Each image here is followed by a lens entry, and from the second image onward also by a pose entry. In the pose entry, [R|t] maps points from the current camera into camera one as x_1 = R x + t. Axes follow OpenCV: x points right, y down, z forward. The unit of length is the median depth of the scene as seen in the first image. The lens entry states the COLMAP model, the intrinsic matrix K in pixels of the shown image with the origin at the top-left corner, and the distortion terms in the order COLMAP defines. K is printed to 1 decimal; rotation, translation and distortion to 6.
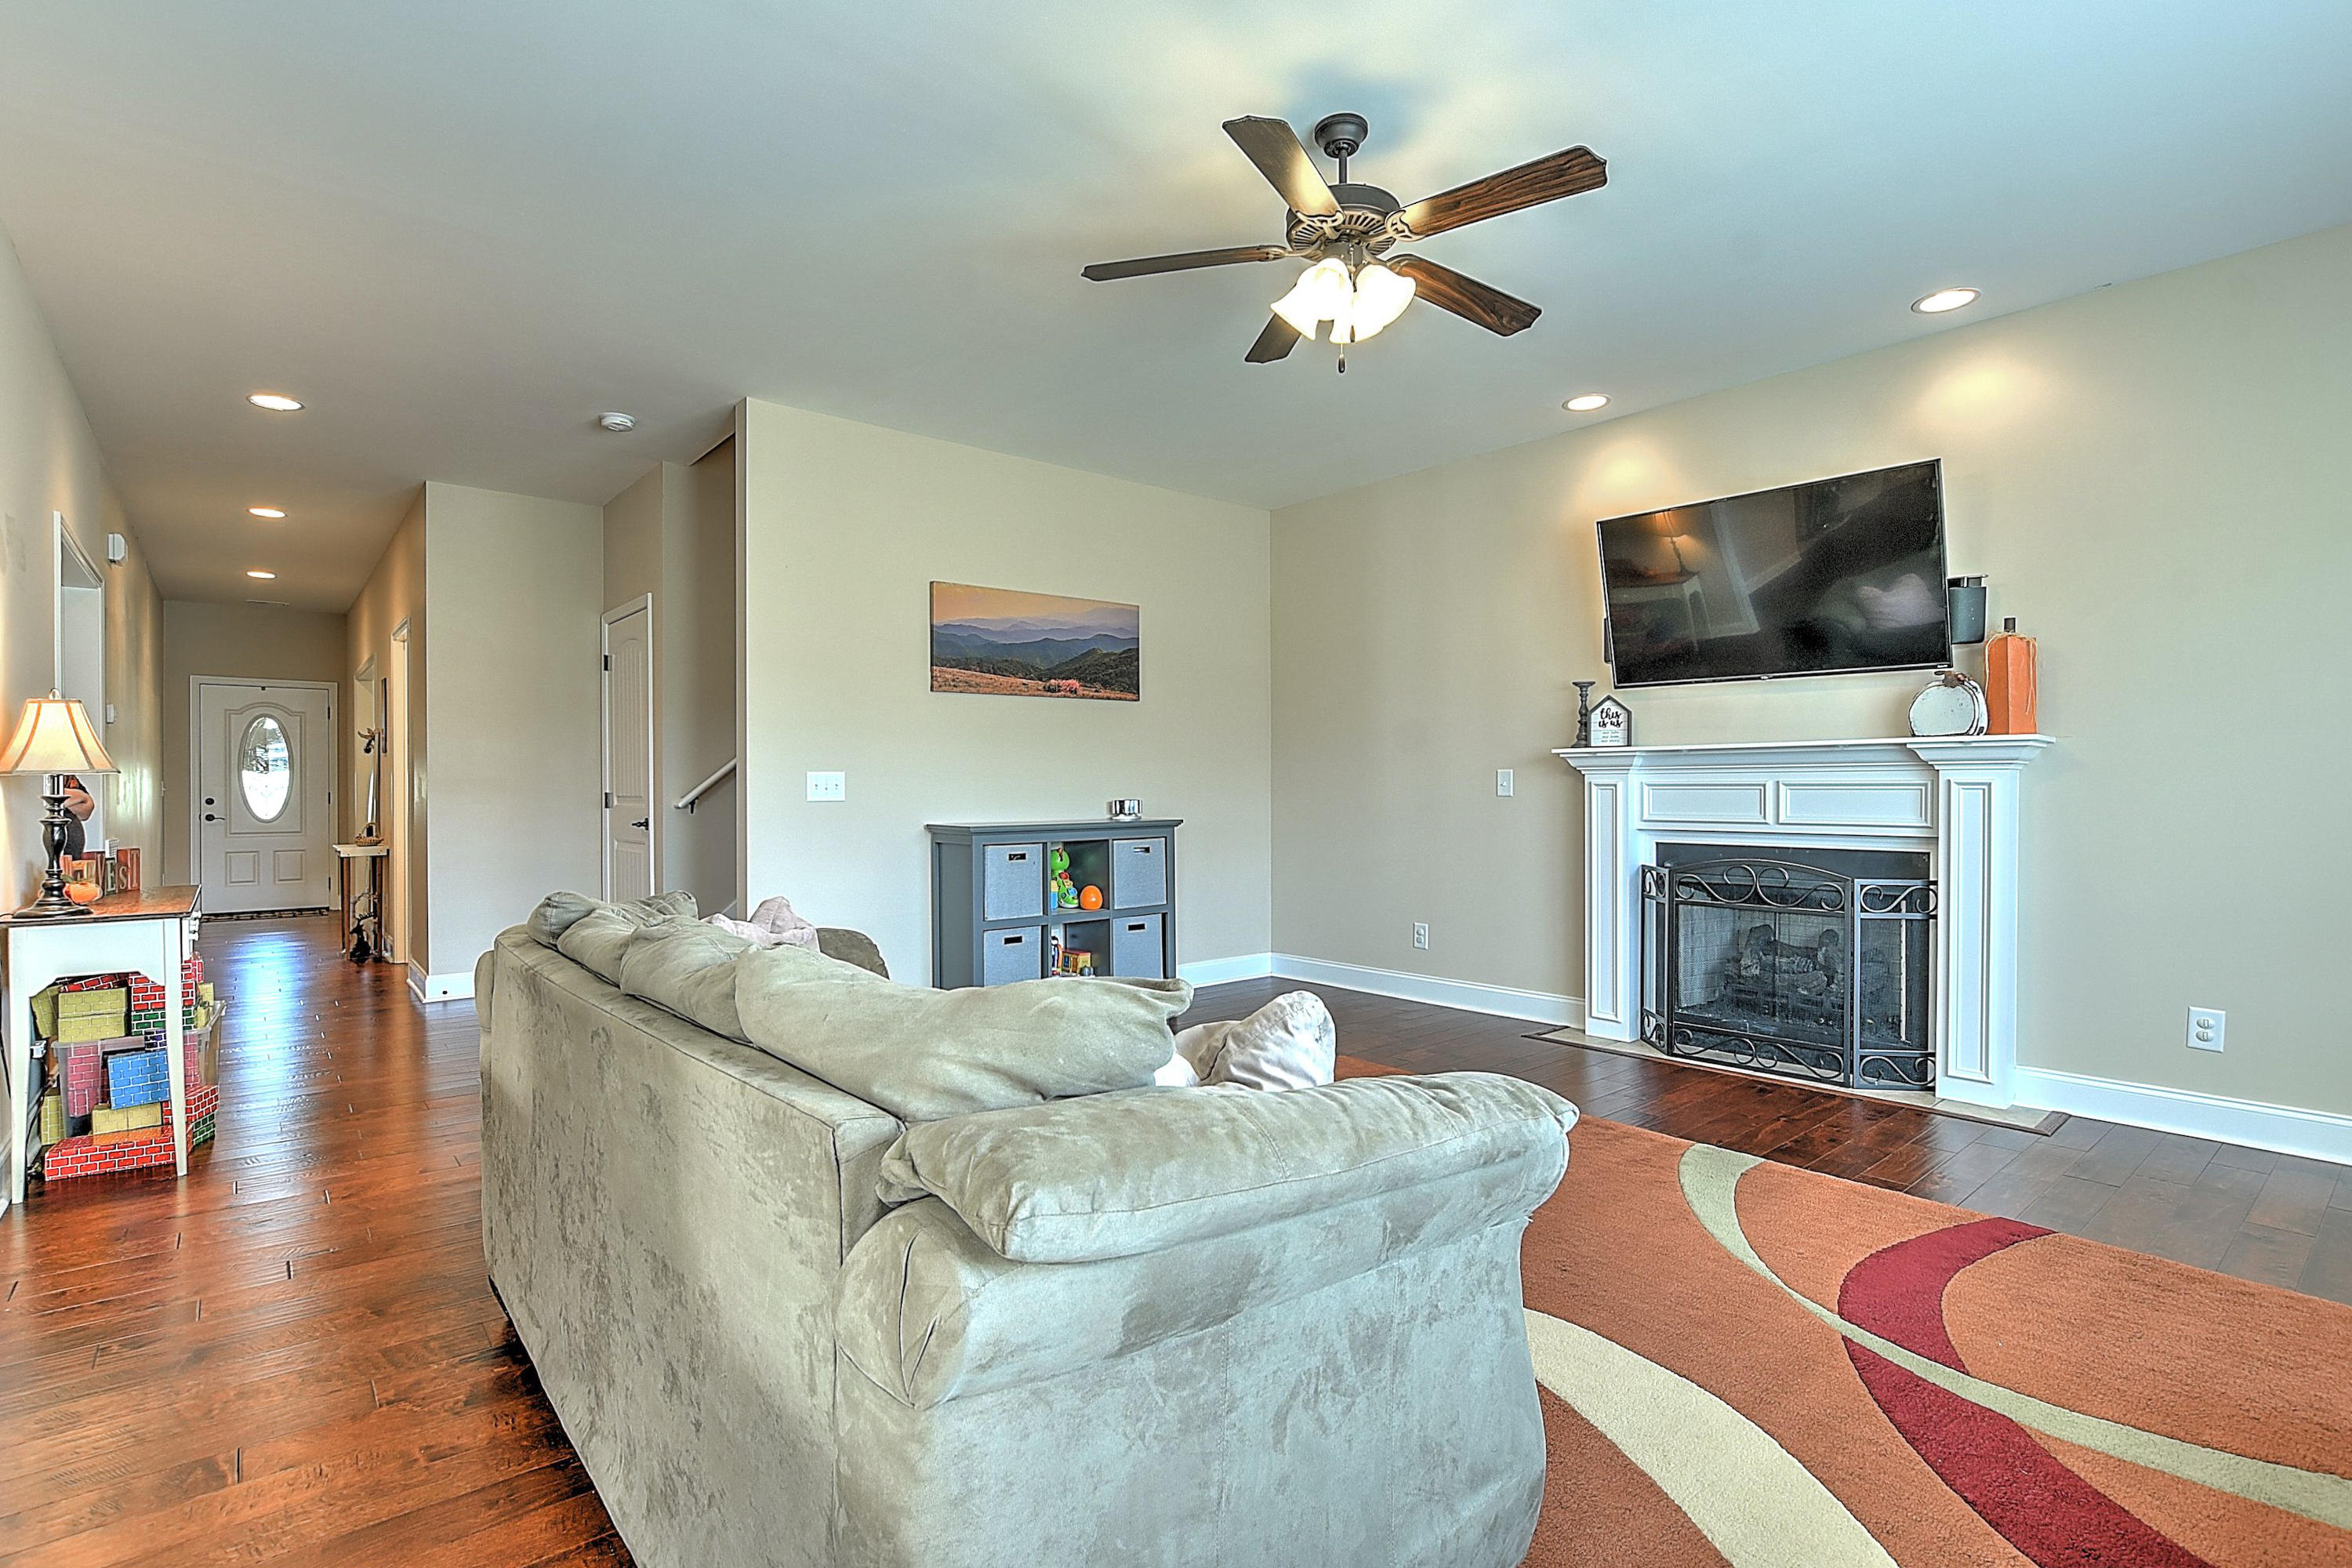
lens RADIAL K [[1117.6, 0, 1150.1], [0, 1117.6, 797.2], [0, 0, 1]] dist [-0.022978, 0.000069]
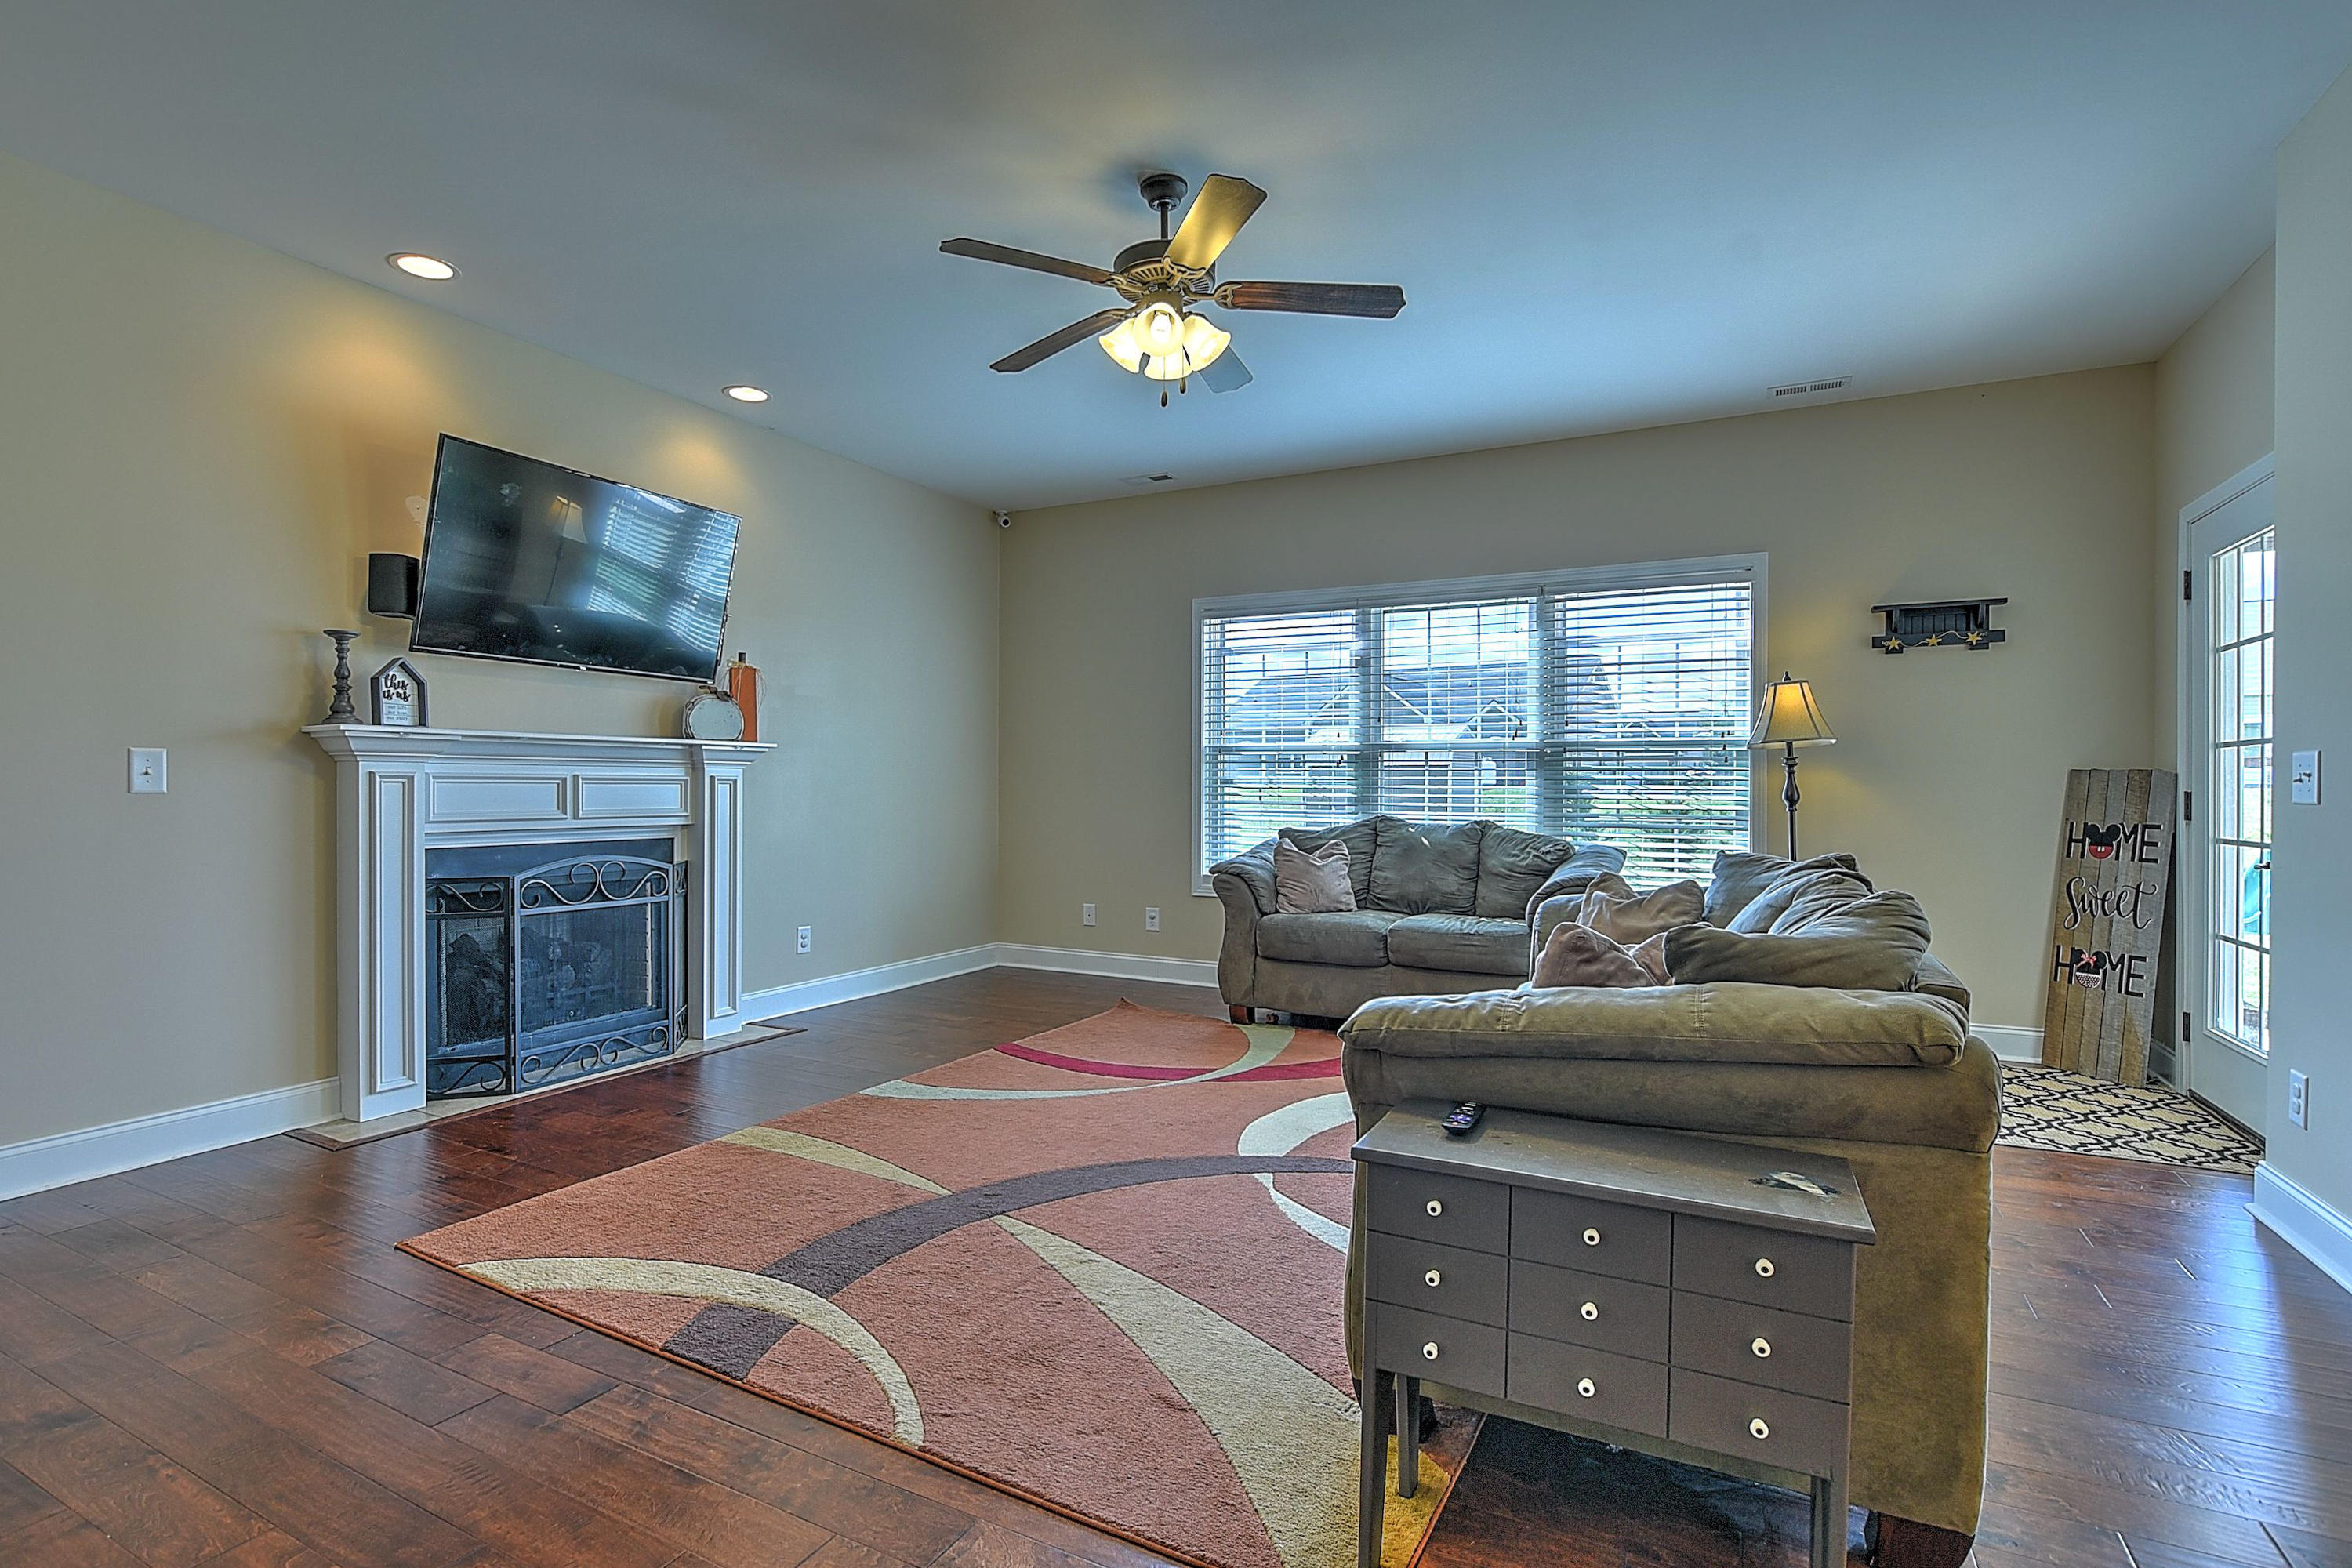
lens RADIAL K [[1117.9, 0, 1163.1], [0, 1117.9, 788.5], [0, 0, 1]] dist [-0.000390, 0.000162]
pose [[-0.387716, -0.002486, 0.921775, -0.489410], [0.003364, 0.999986, 0.004112, -0.004293], [-0.921773, 0.004695, -0.387702, 0.816030]]
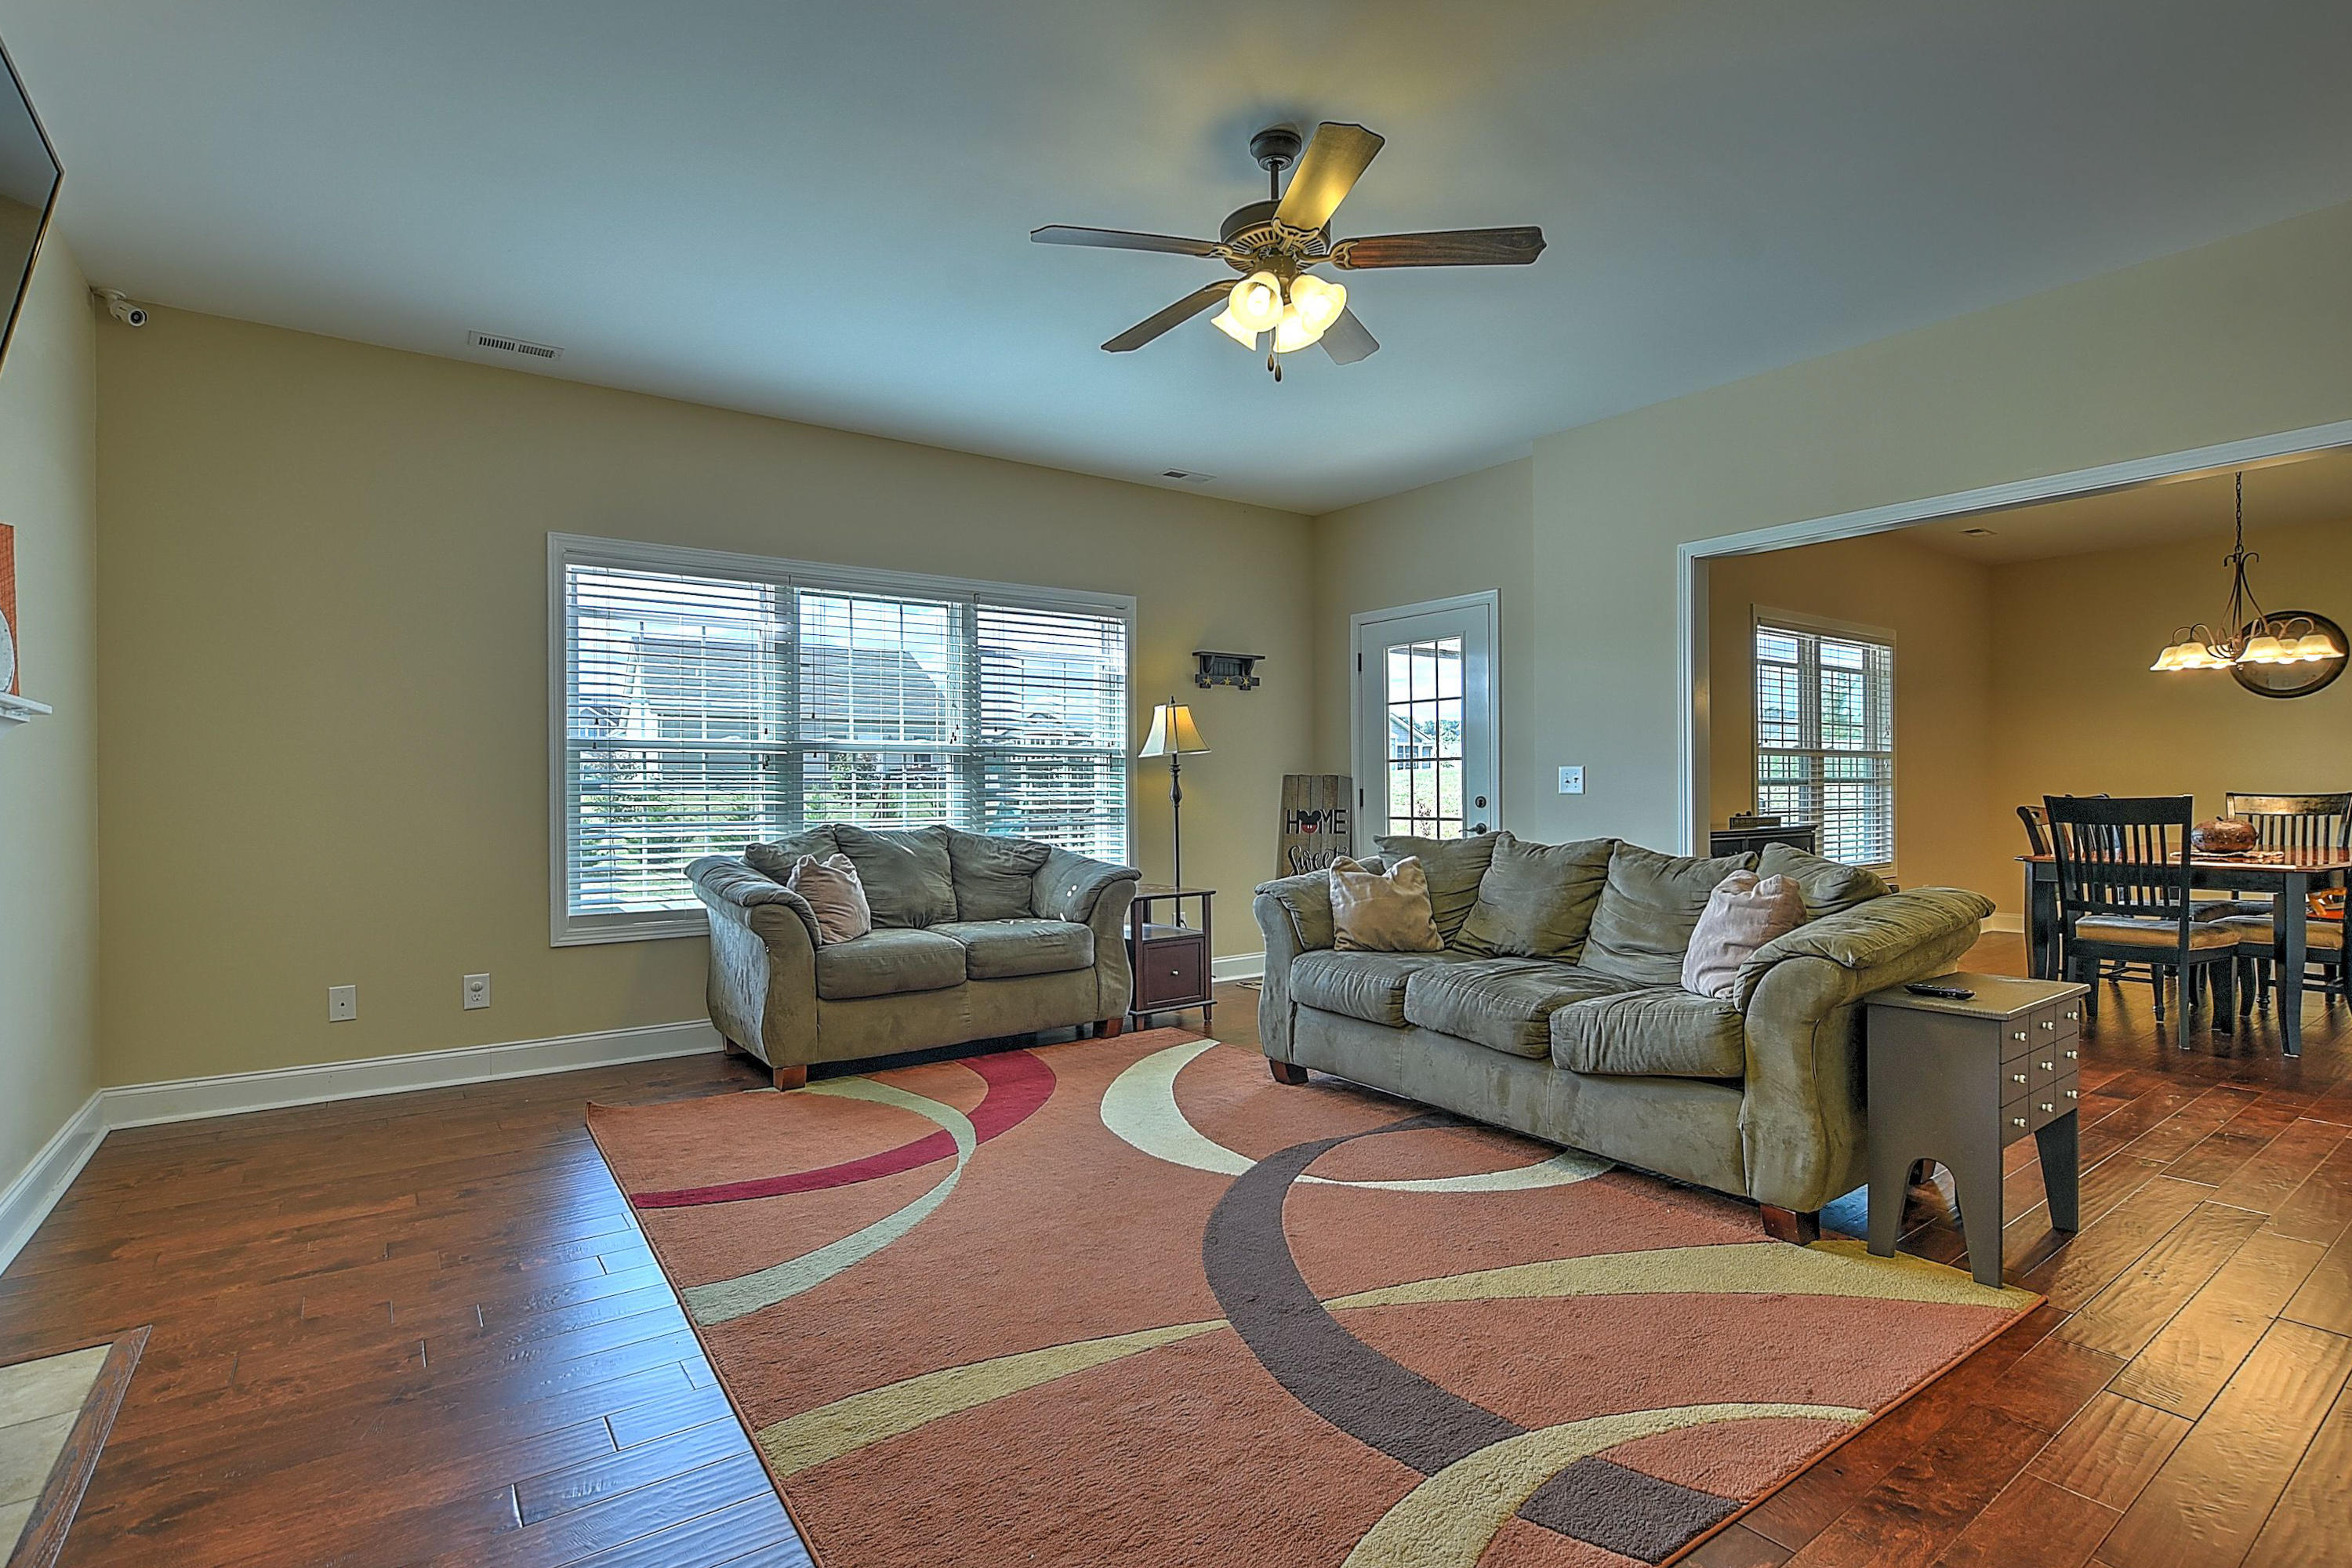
lens RADIAL K [[1117.6, 0, 1150.1], [0, 1117.6, 797.2], [0, 0, 1]] dist [-0.022978, 0.000069]
pose [[-0.996888, 0.009483, 0.078253, 0.120673], [0.010541, 0.999858, 0.013126, -0.005920], [-0.078117, 0.013910, -0.996847, 1.155365]]
